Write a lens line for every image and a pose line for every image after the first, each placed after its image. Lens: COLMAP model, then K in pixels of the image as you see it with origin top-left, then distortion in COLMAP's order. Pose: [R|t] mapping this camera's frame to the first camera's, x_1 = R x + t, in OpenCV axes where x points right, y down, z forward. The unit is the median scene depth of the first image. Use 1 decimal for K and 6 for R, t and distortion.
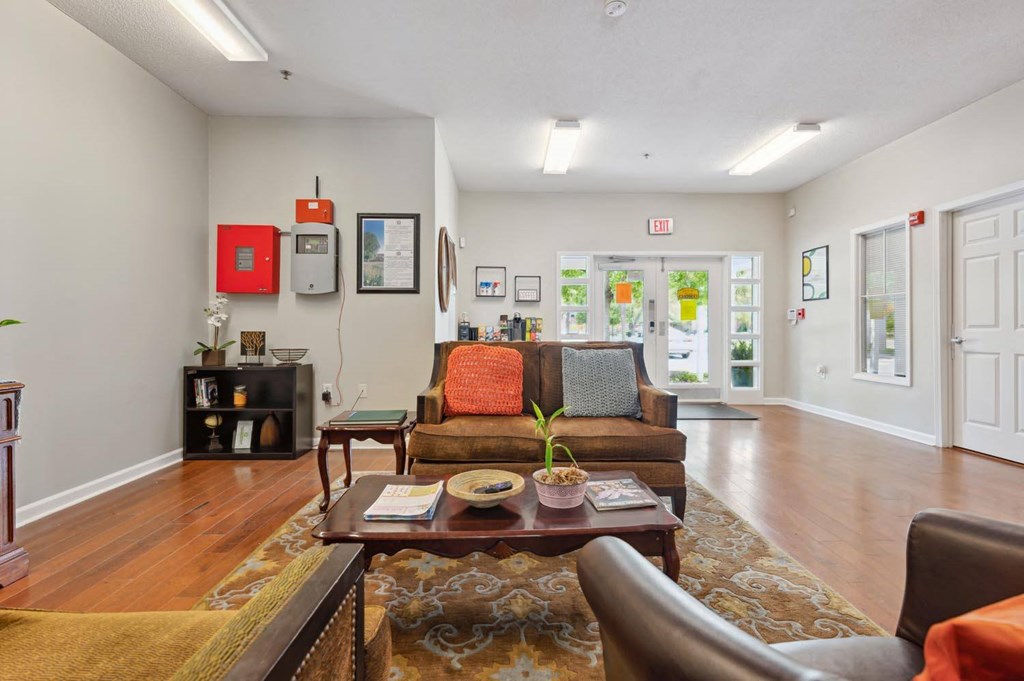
lens RADIAL K [[479.5, 0, 512.9], [0, 479.5, 329.6], [0, 0, 1]] dist [0.003900, -0.000218]
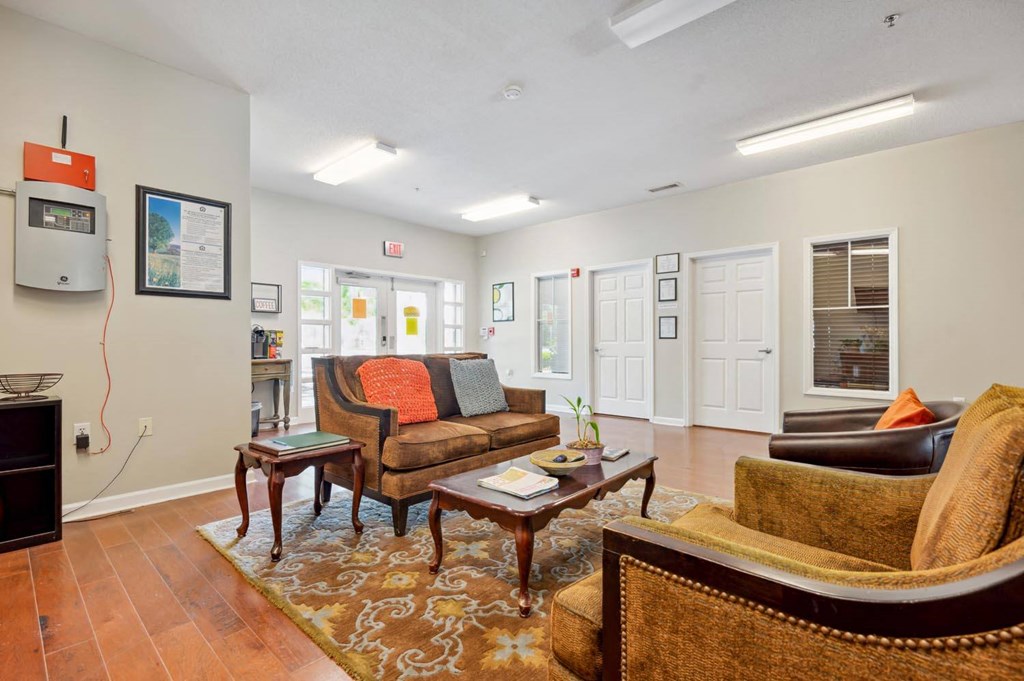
lens RADIAL K [[479.5, 0, 518.0], [0, 479.5, 342.3], [0, 0, 1]] dist [0.003900, -0.000218]
pose [[0.675351, -0.000772, 0.737496, -0.471918], [0.003457, 0.999992, -0.002119, 0.001160], [-0.737489, 0.003981, 0.675348, 0.076847]]
